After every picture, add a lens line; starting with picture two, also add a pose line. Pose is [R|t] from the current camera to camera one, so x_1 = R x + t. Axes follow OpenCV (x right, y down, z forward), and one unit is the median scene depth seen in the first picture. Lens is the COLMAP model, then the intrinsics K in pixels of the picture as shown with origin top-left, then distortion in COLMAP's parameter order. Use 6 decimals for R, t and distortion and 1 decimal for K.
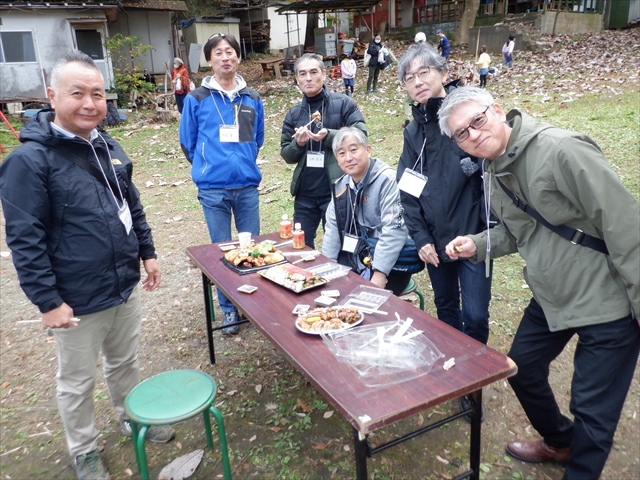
lens RADIAL K [[535.4, 0, 323.0], [0, 535.4, 223.1], [0, 0, 1]] dist [-0.008504, 0.005392]
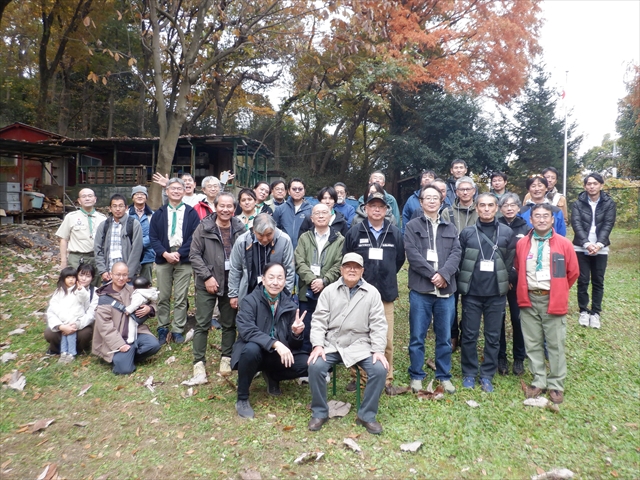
lens RADIAL K [[535.4, 0, 320.6], [0, 535.4, 238.9], [0, 0, 1]] dist [-0.008504, 0.005392]
pose [[0.726978, 0.045690, 0.685139, -0.240158], [0.147254, 0.964197, -0.220546, -0.057971], [-0.670686, 0.261222, 0.694222, 0.257680]]
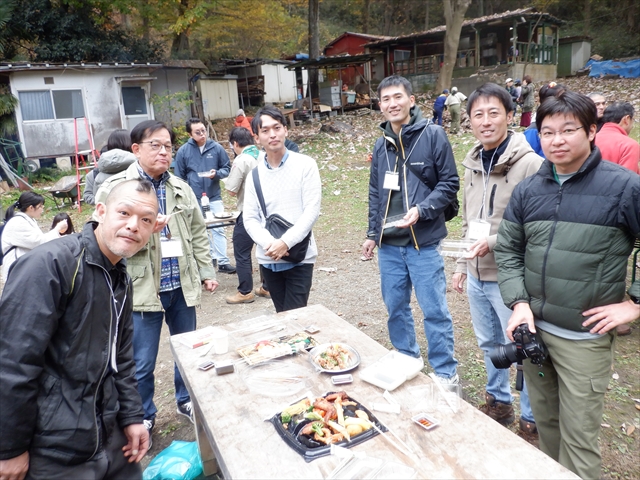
lens RADIAL K [[535.4, 0, 316.1], [0, 535.4, 235.2], [0, 0, 1]] dist [-0.008504, 0.005392]
pose [[0.991102, -0.054619, 0.121382, -0.225678], [0.063269, 0.995637, -0.068584, 0.028003], [-0.117107, 0.075654, 0.990234, -0.073968]]
